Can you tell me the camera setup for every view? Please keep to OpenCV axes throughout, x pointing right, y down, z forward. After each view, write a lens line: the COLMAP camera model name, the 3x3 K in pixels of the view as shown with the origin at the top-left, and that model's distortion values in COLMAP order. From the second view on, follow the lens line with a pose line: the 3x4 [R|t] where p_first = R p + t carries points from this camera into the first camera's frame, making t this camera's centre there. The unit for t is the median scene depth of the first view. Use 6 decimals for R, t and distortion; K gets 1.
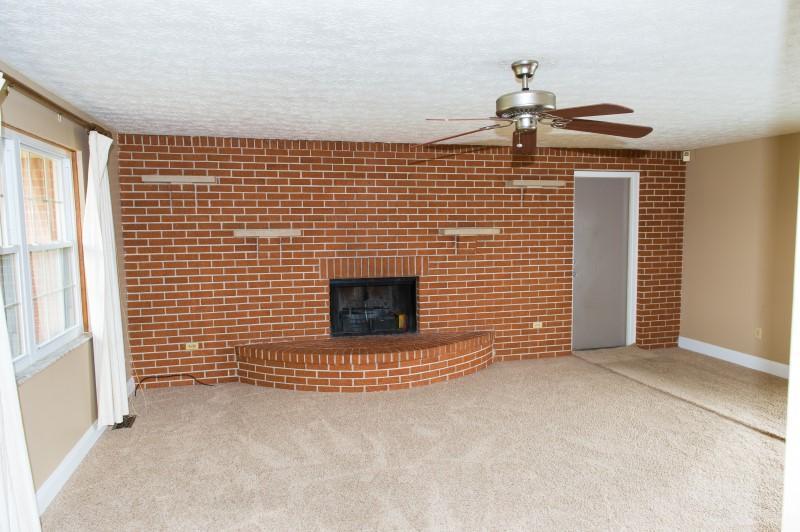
lens RADIAL K [[546.7, 0, 400.0], [0, 546.7, 266.0], [0, 0, 1]] dist [0.004045, -0.001852]
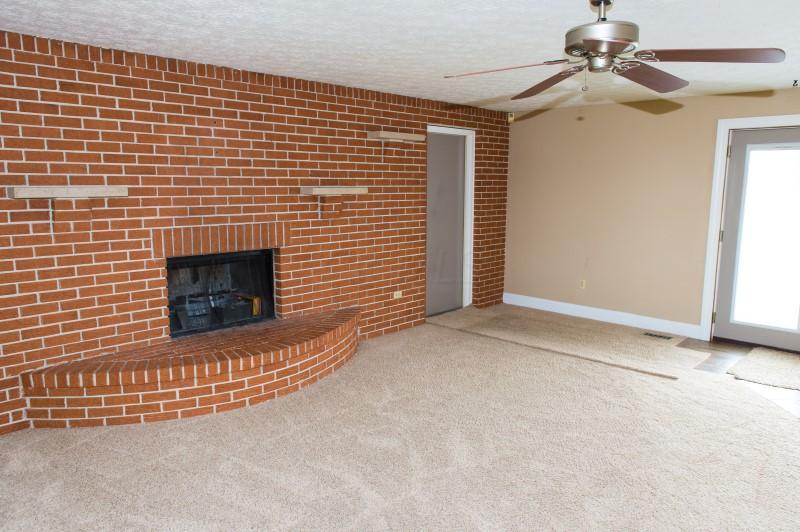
lens RADIAL K [[573.1, 0, 417.0], [0, 573.1, 268.2], [0, 0, 1]] dist [0.003610, -0.004454]
pose [[0.844109, -0.067311, 0.531930, -0.250502], [0.028397, 0.996309, 0.081012, -0.013560], [-0.535419, -0.053278, 0.842904, 0.203498]]
